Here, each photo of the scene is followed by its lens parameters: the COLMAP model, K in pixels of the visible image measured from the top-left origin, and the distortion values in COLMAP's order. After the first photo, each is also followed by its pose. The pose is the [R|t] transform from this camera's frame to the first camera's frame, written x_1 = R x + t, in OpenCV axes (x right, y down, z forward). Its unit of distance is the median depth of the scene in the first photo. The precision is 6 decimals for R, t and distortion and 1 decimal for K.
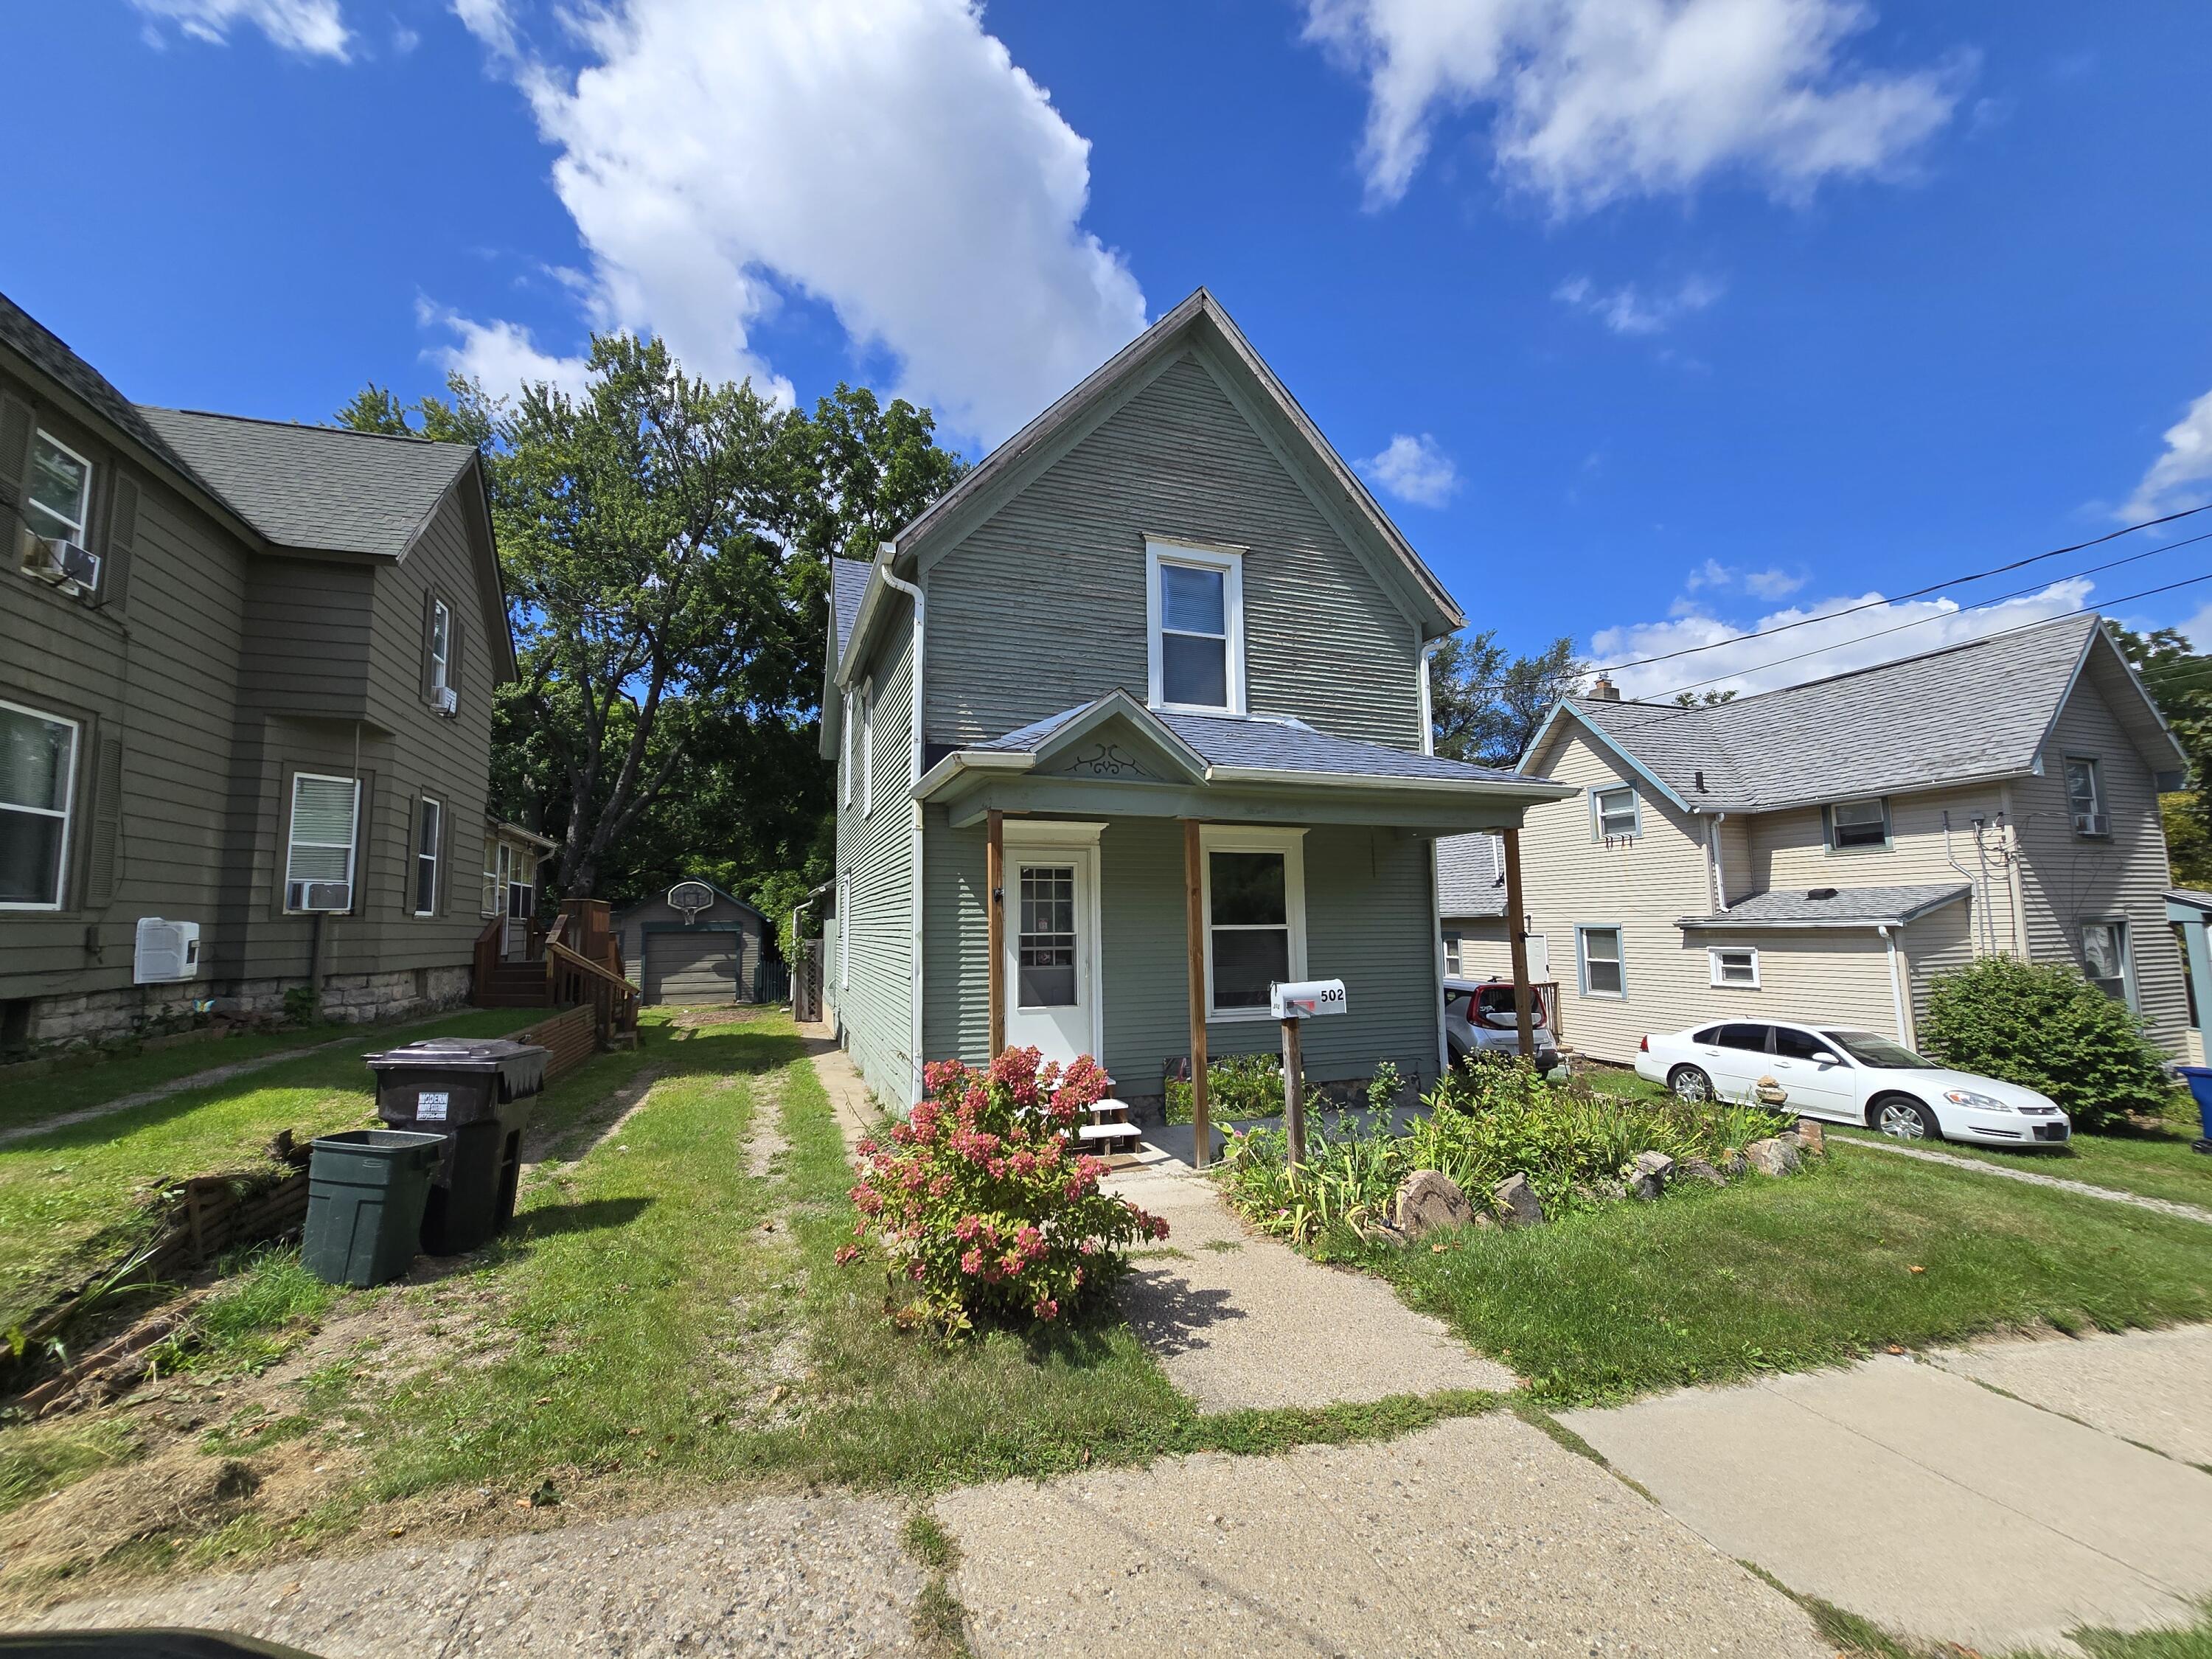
lens RADIAL K [[908.3, 0, 1097.5], [0, 908.3, 832.4], [0, 0, 1]] dist [-0.003901, 0.000113]
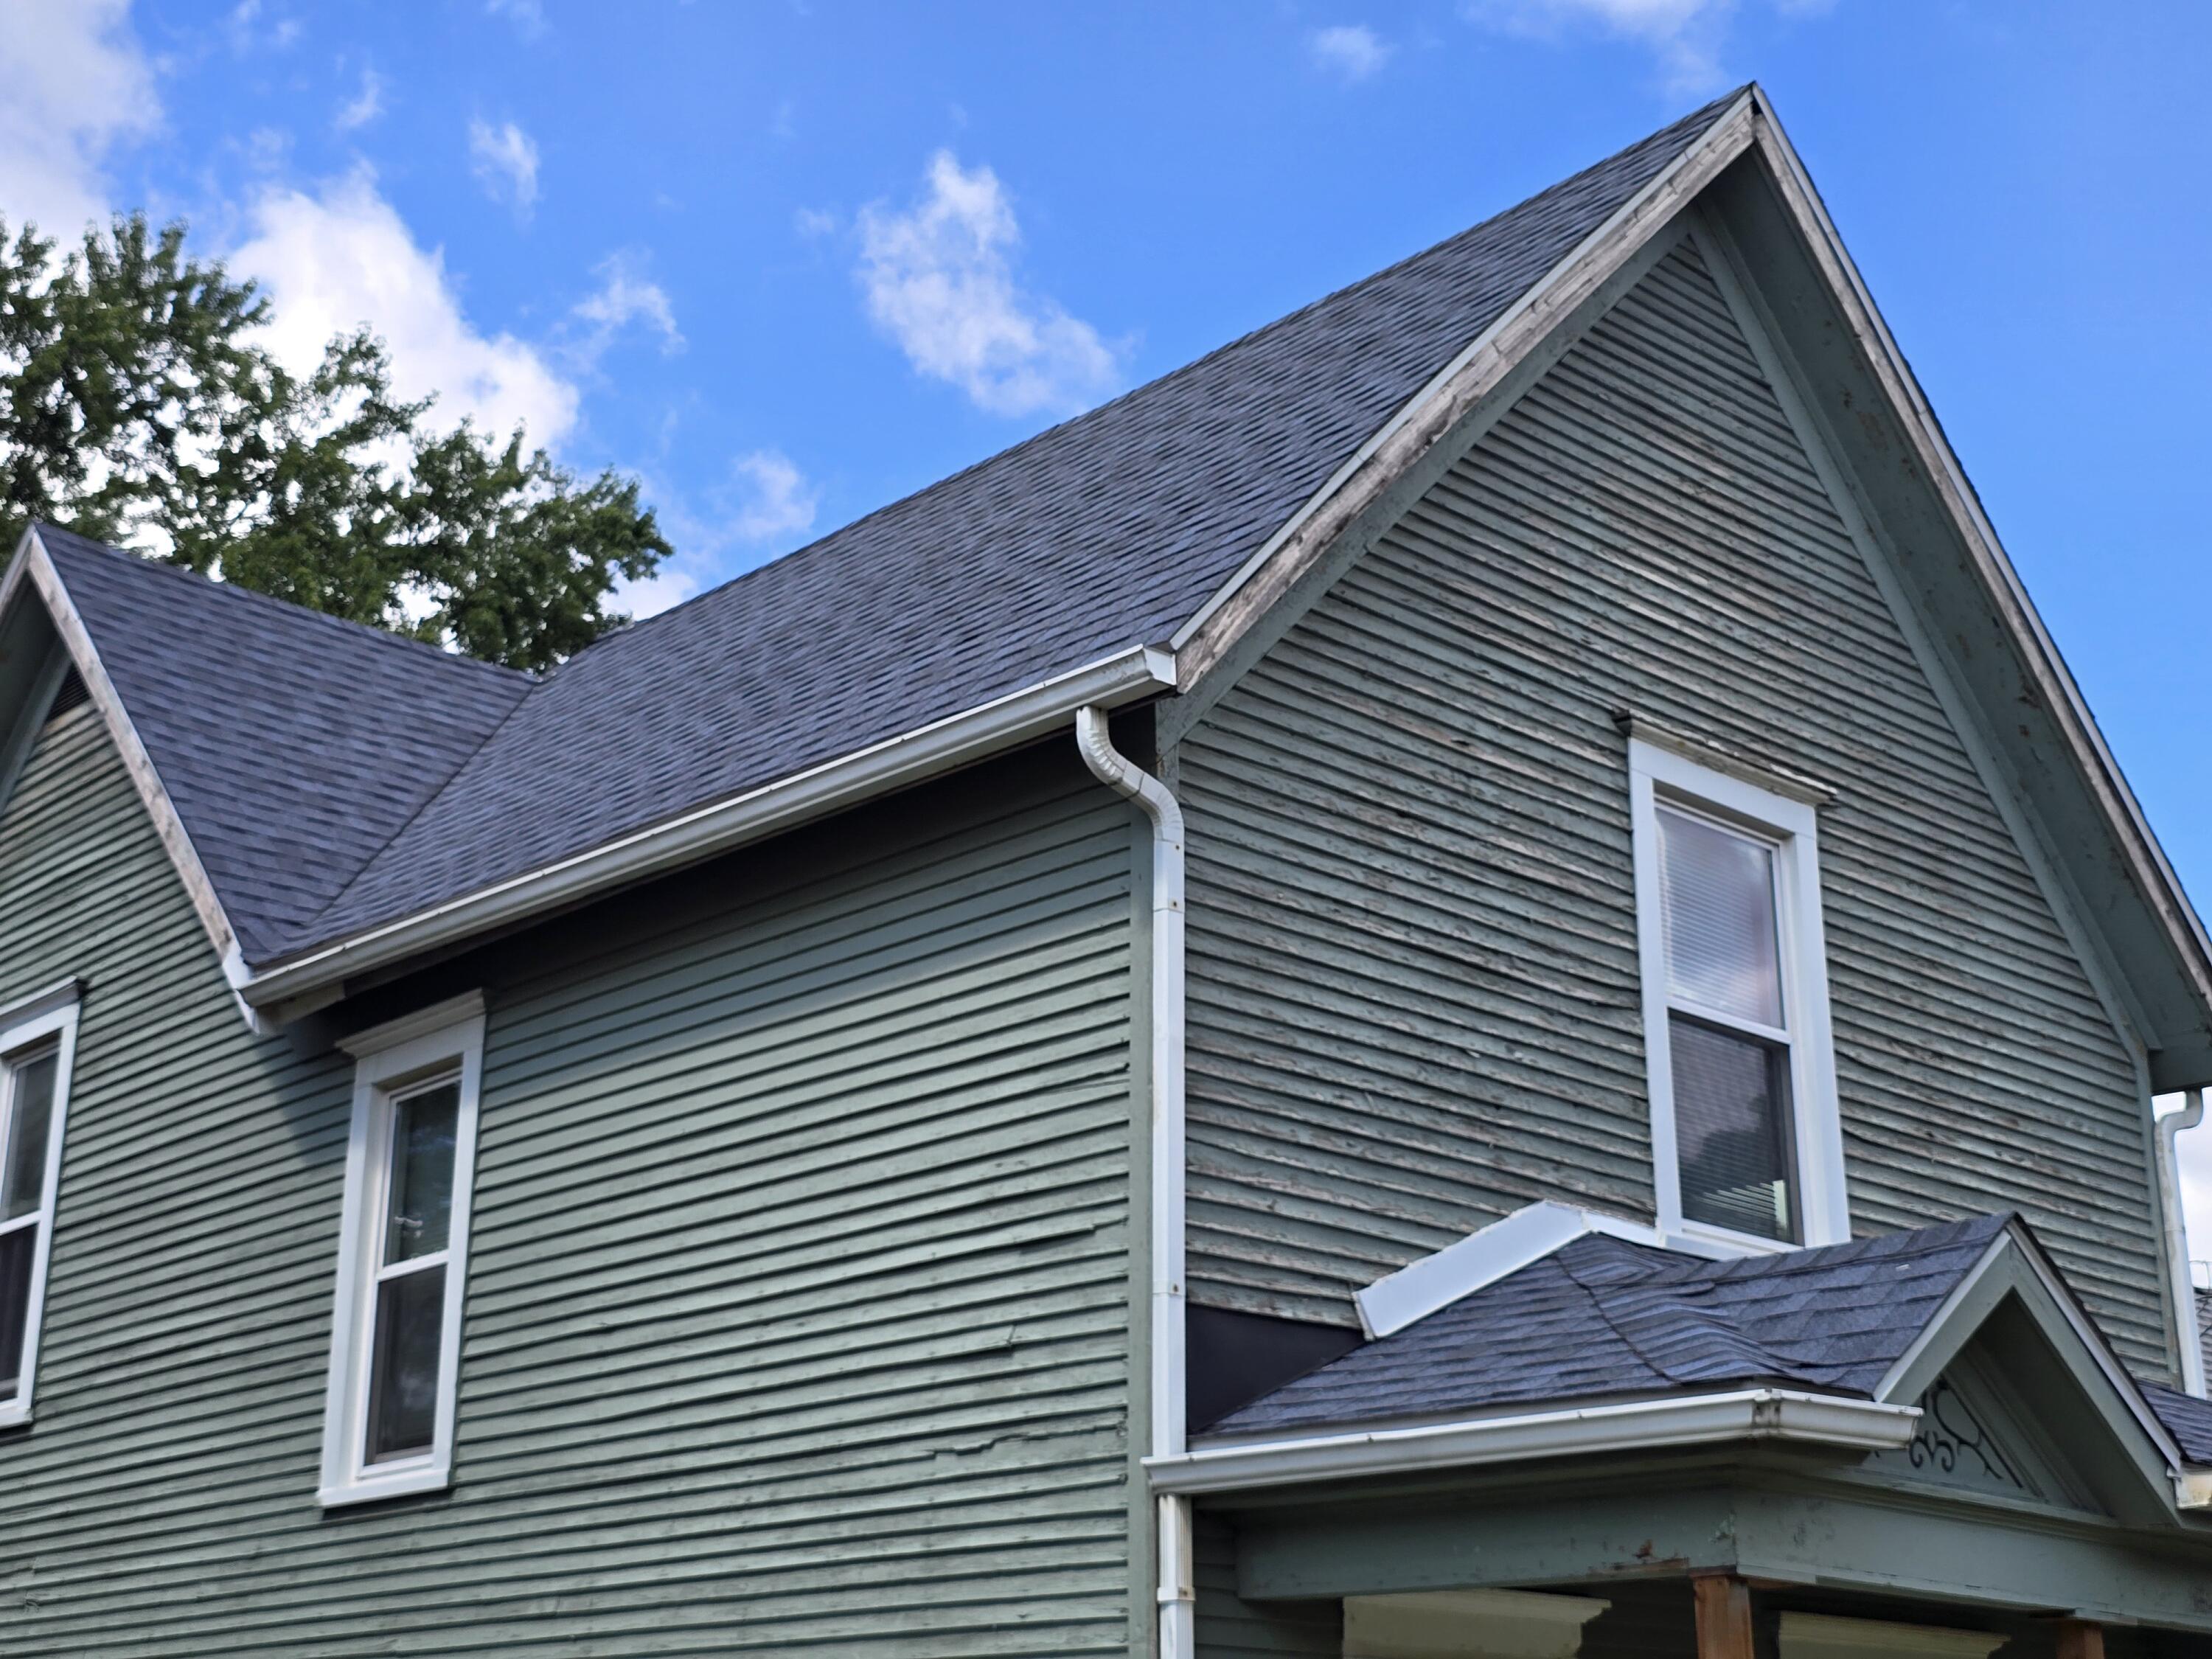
lens RADIAL K [[3017.7, 0, 1106.0], [0, 3017.7, 829.5], [0, 0, 1]] dist [0.047849, -0.008104]
pose [[0.917477, 0.141433, 0.371797, -0.396268], [-0.054536, 0.970555, -0.234626, -0.007979], [-0.394033, 0.194988, 0.898175, 0.050409]]
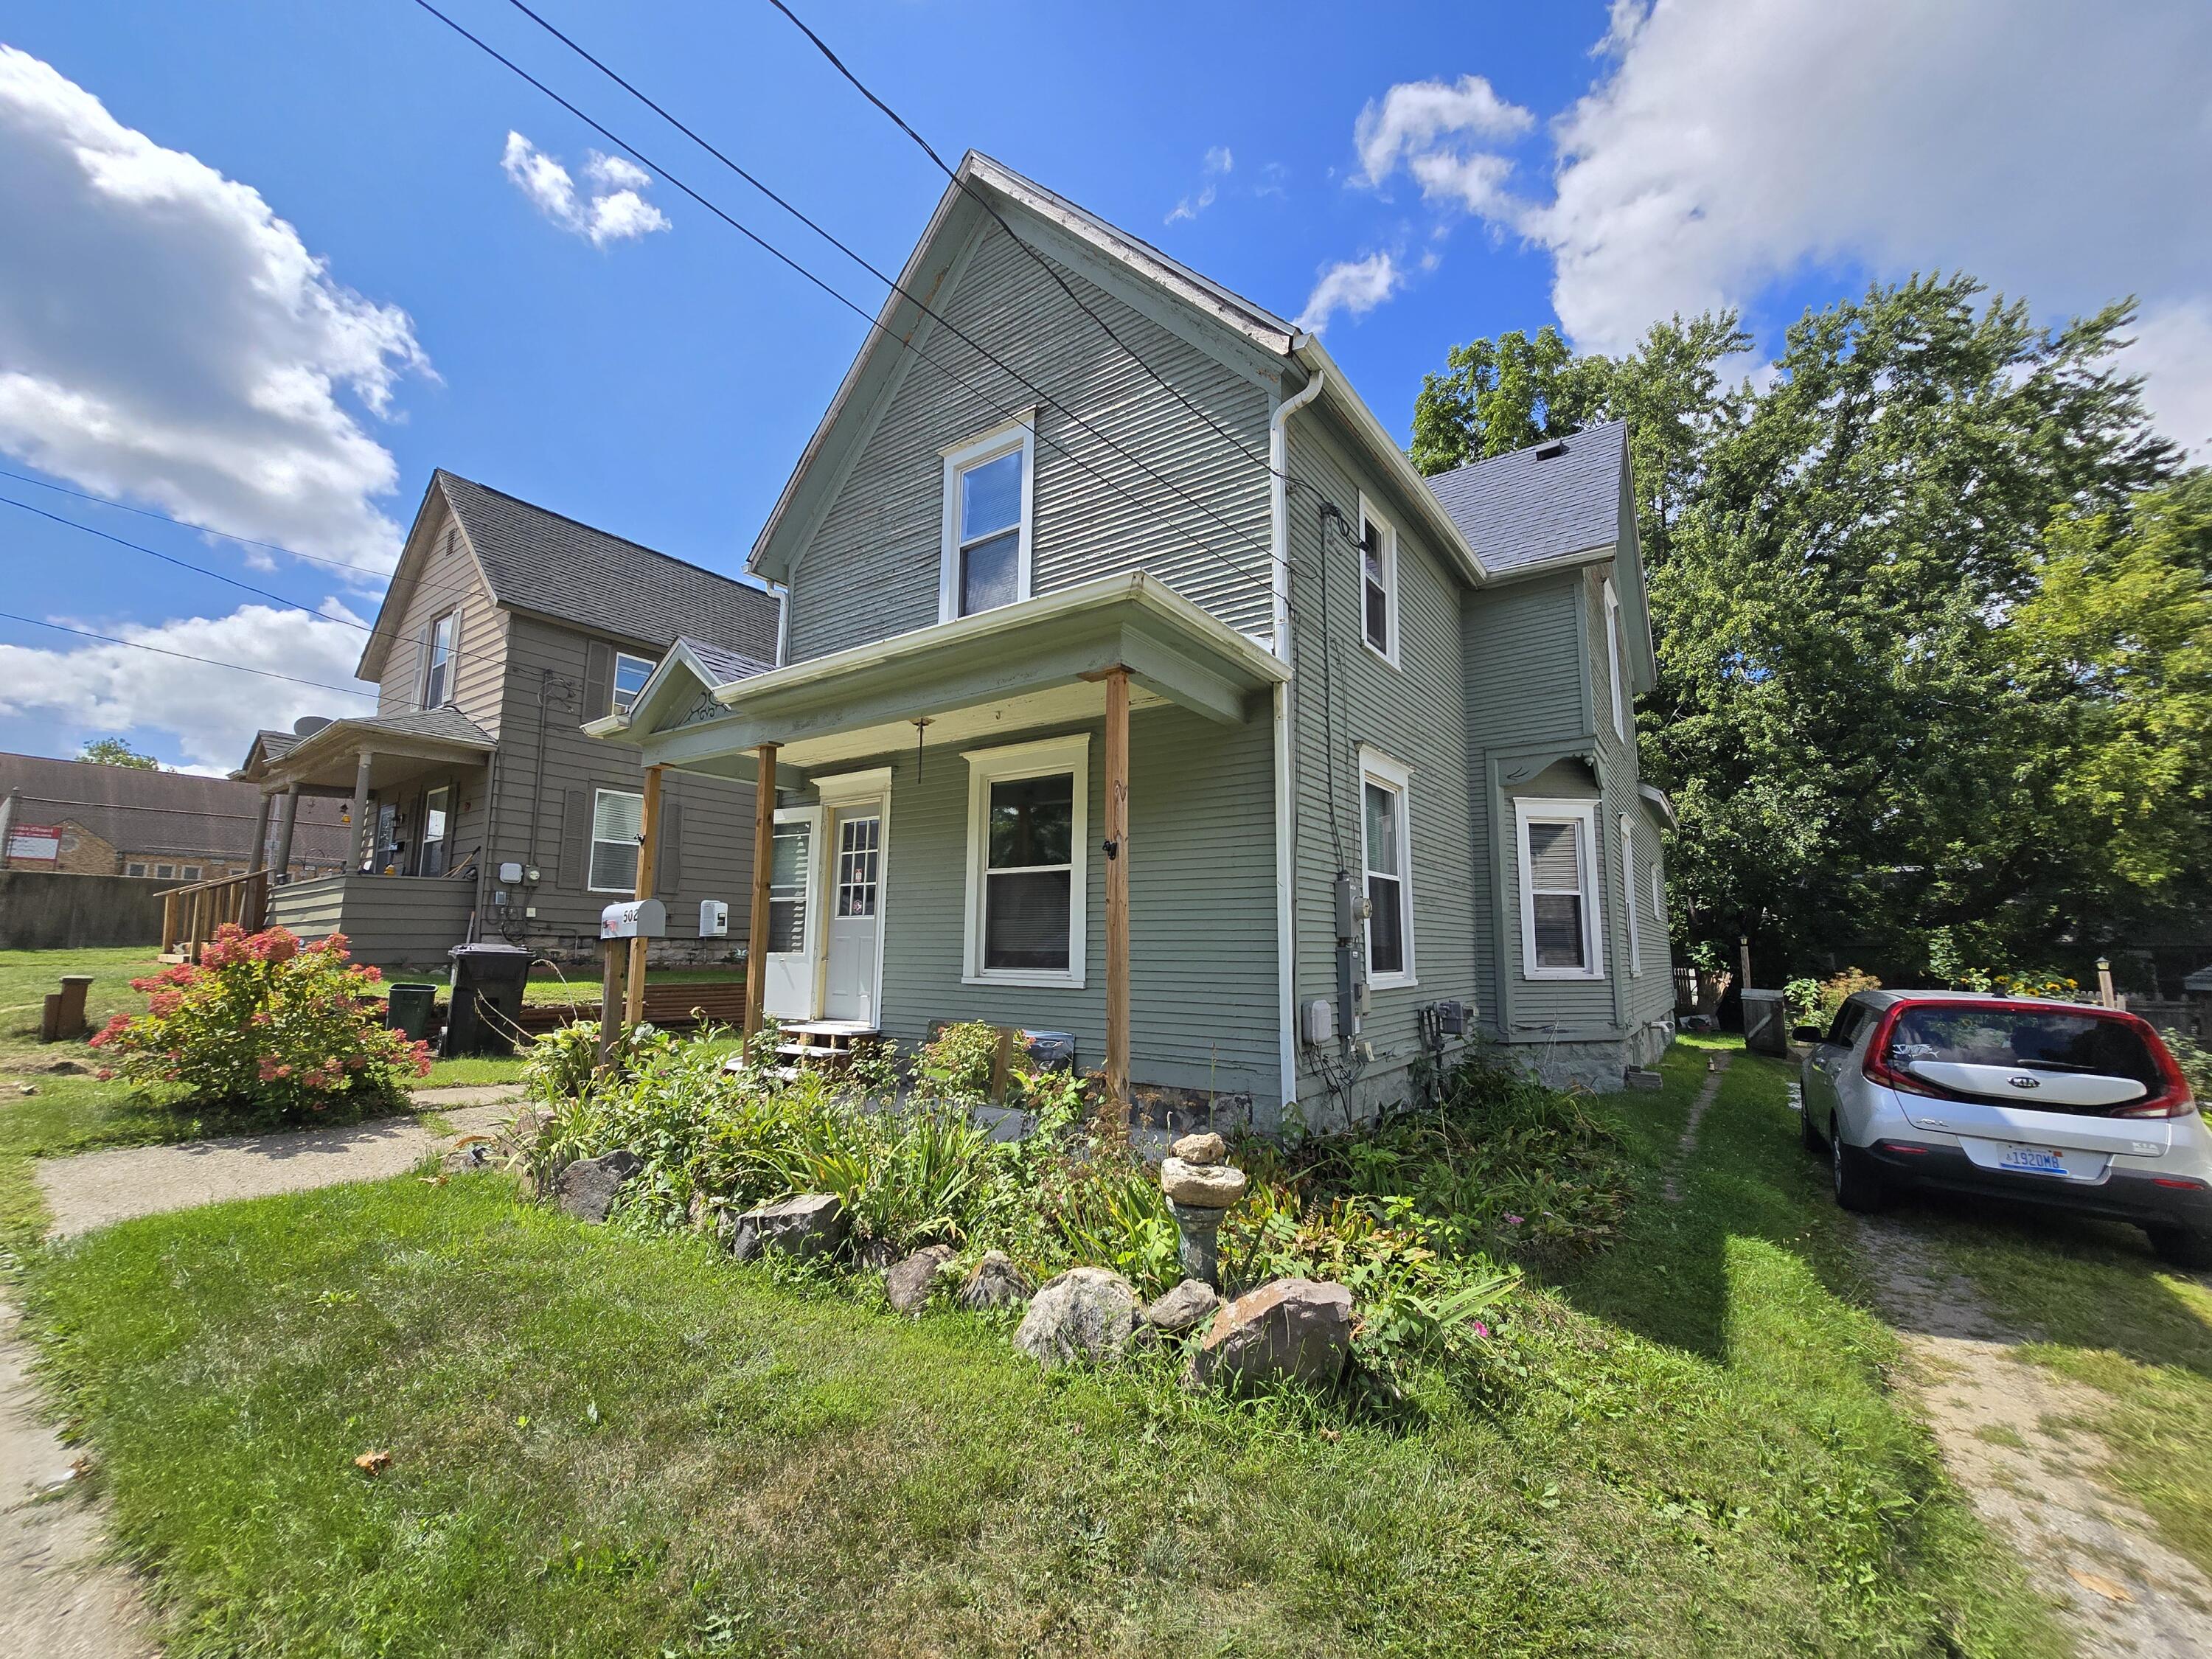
lens RADIAL K [[890.4, 0, 1106.0], [0, 890.4, 829.5], [0, 0, 1]] dist [0.000455, 0.000157]
pose [[0.567507, -0.098545, -0.817450, 0.621525], [0.068325, 0.995024, -0.072518, 0.096328], [0.820529, -0.014698, 0.571416, 0.448766]]
